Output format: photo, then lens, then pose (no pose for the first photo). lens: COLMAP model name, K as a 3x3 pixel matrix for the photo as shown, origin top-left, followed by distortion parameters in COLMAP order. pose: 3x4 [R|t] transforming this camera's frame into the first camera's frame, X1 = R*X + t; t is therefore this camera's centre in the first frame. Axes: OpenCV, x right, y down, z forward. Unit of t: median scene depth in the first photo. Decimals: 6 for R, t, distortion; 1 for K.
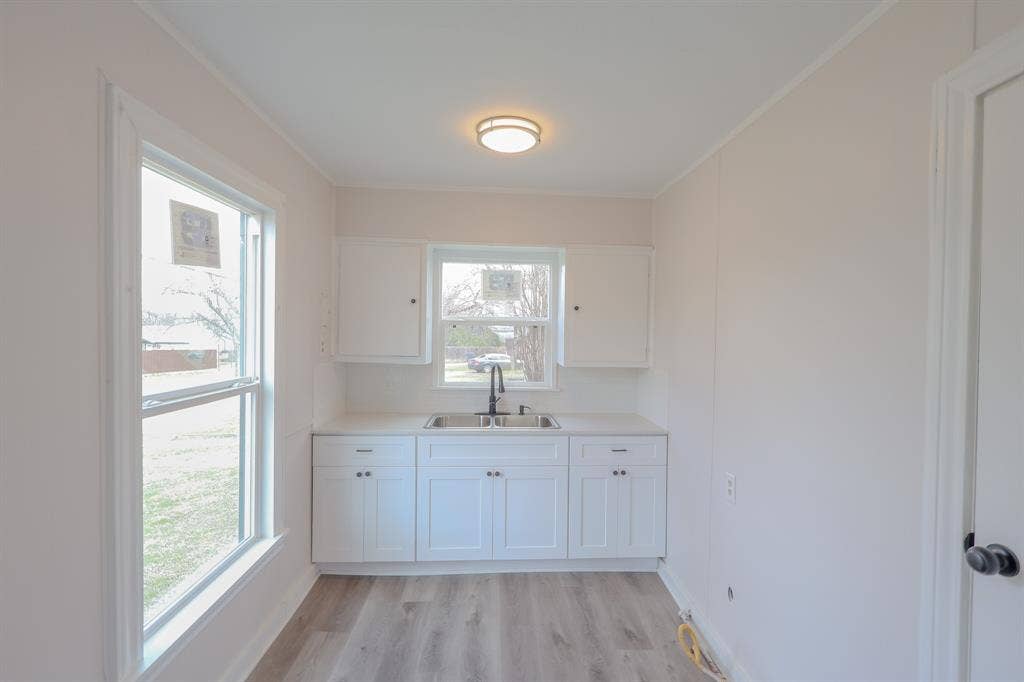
lens RADIAL K [[470.7, 0, 514.3], [0, 470.7, 338.2], [0, 0, 1]] dist [-0.003387, 0.001444]
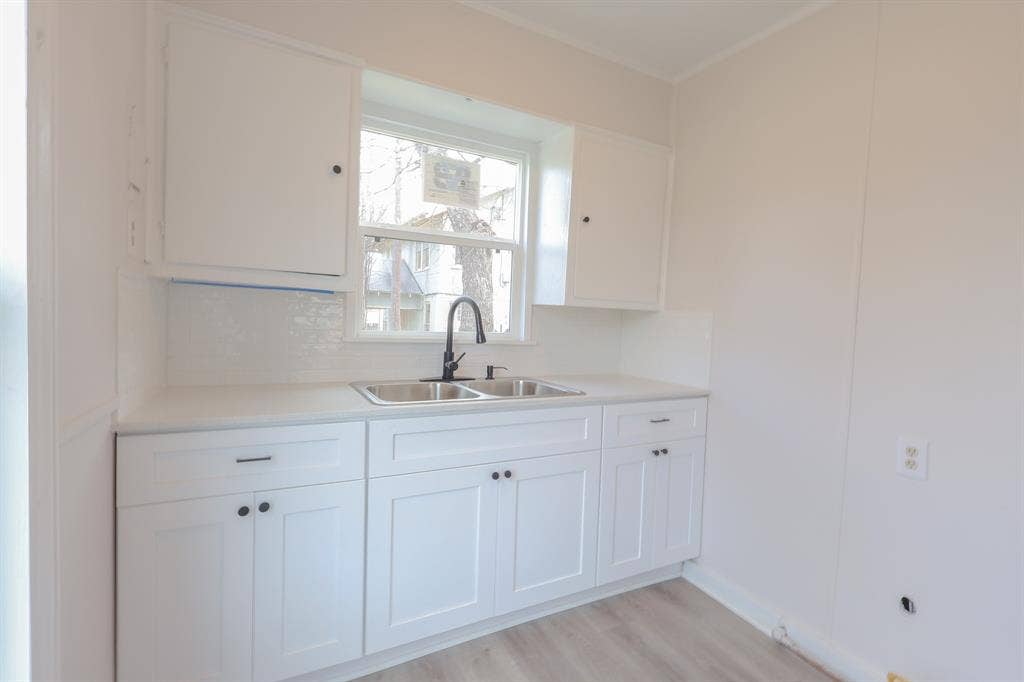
lens RADIAL K [[470.7, 0, 515.6], [0, 470.7, 339.6], [0, 0, 1]] dist [-0.003387, 0.001444]
pose [[0.906355, 0.001803, 0.422514, -0.251921], [-0.021427, 0.998900, 0.041702, 0.084690], [-0.421974, -0.046850, 0.905397, 0.421714]]
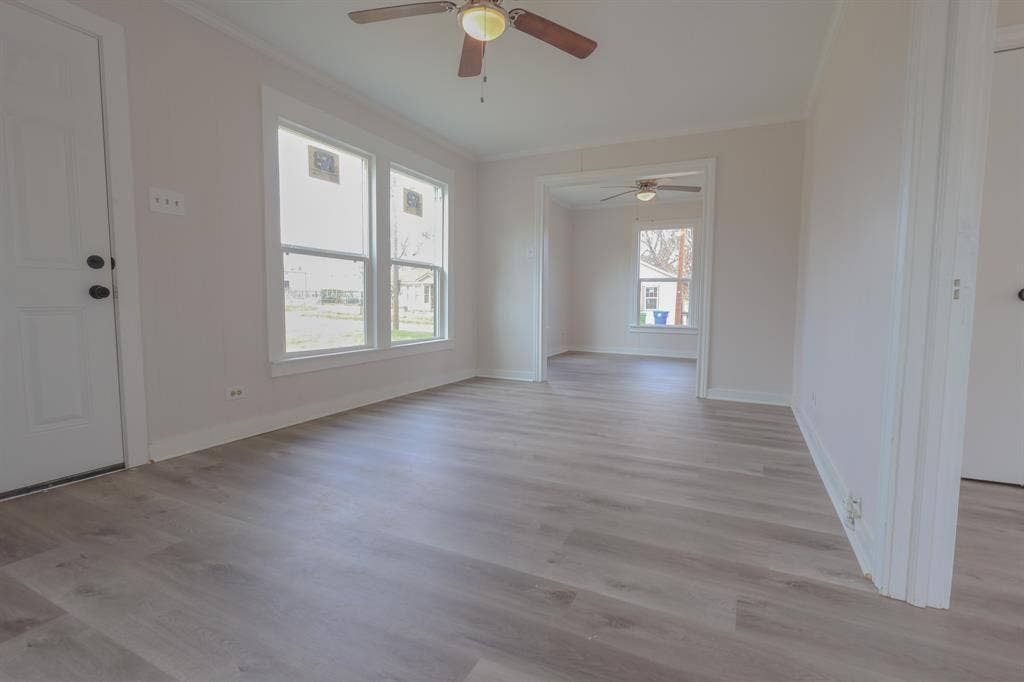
lens RADIAL K [[470.7, 0, 514.3], [0, 470.7, 340.4], [0, 0, 1]] dist [-0.003387, 0.001444]
pose [[0.488045, -0.079769, 0.869165, -0.828025], [0.002914, 0.995958, 0.089769, 0.191691], [-0.872813, -0.041279, 0.486305, 0.171919]]
